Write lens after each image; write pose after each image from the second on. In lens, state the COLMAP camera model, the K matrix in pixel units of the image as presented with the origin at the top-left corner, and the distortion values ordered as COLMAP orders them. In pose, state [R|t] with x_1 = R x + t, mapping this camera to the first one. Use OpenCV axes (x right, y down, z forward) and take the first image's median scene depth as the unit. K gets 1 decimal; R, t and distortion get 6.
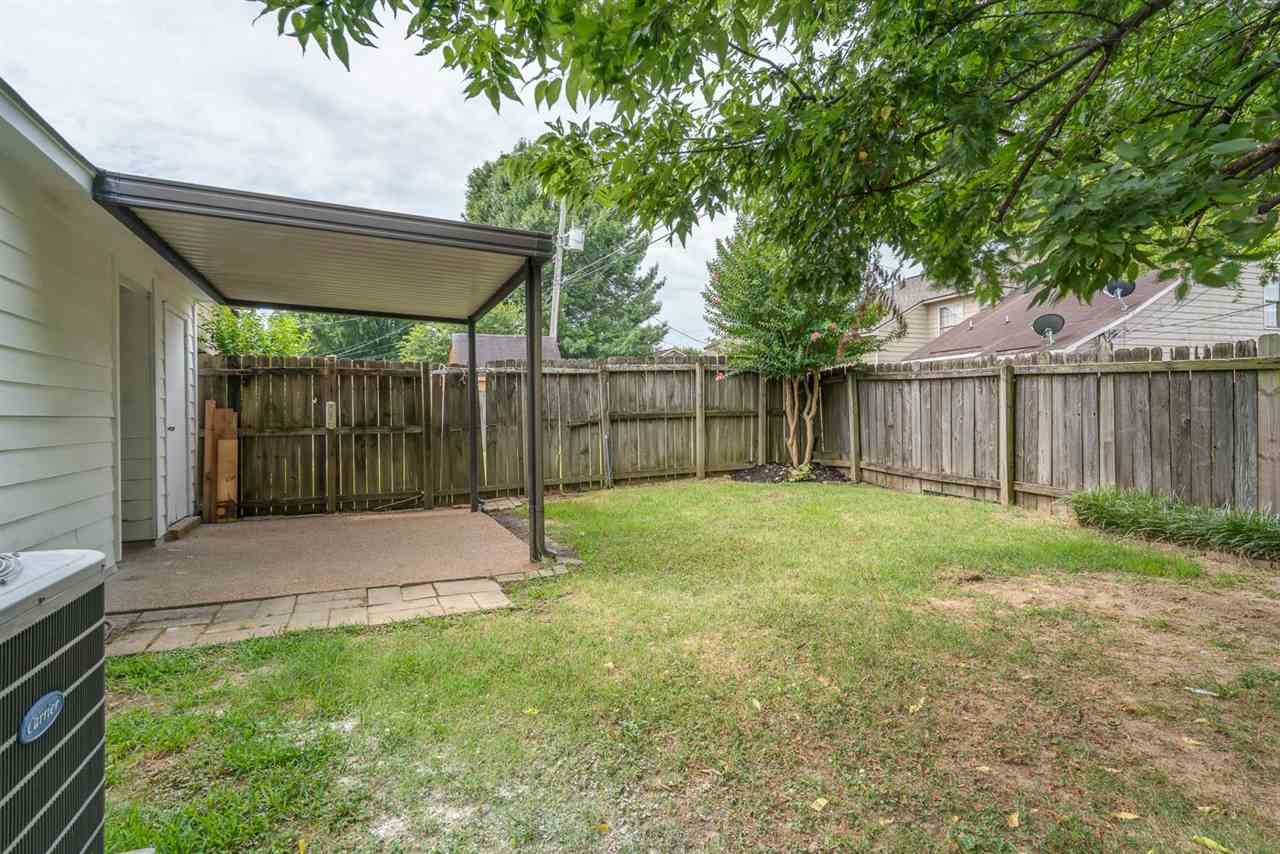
lens RADIAL K [[664.1, 0, 640.2], [0, 664.1, 424.0], [0, 0, 1]] dist [-0.001478, -0.000012]
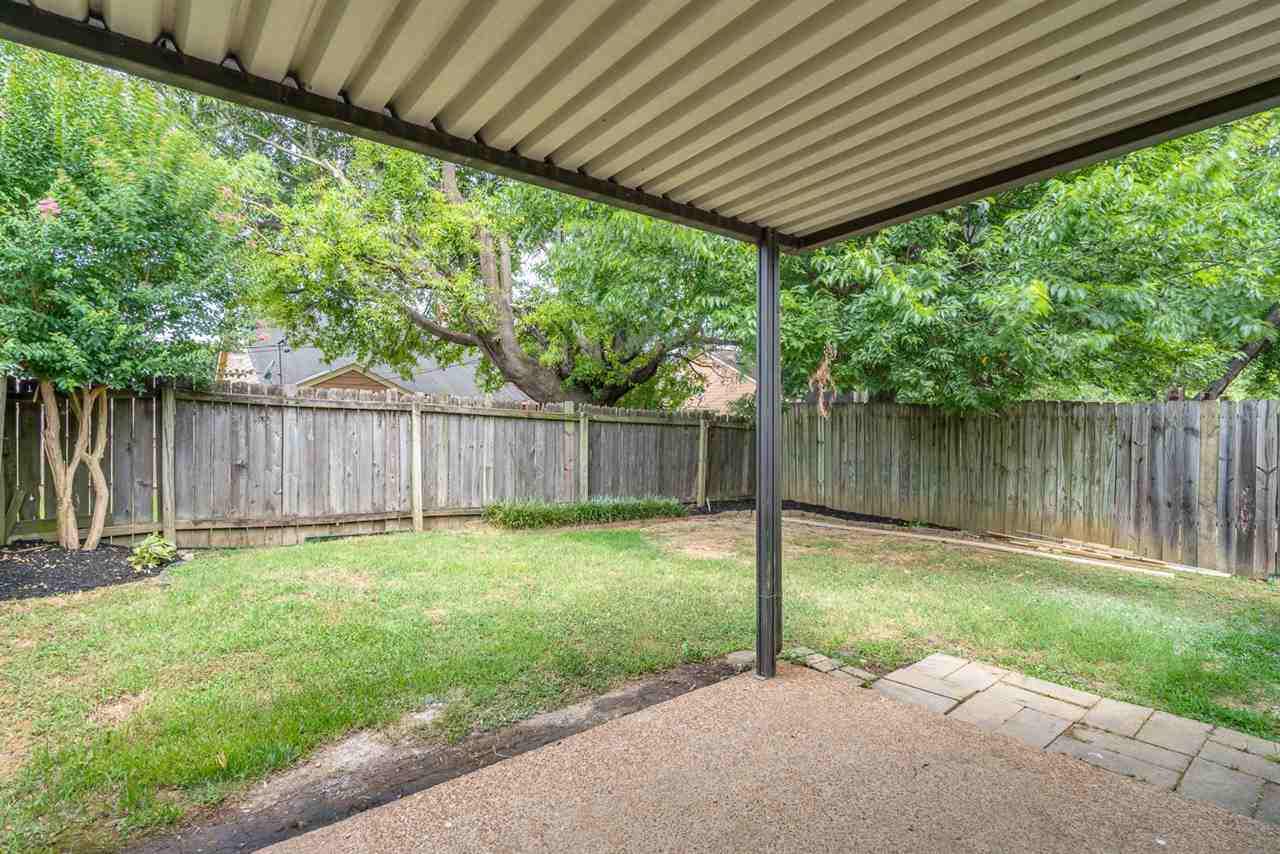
lens RADIAL K [[624.8, 0, 635.6], [0, 624.8, 430.2], [0, 0, 1]] dist [-0.001863, -0.000231]
pose [[-0.313454, 0.007197, 0.949576, -0.478731], [0.009389, 0.999946, -0.004480, -0.030911], [-0.949557, 0.007511, -0.313505, 0.875774]]
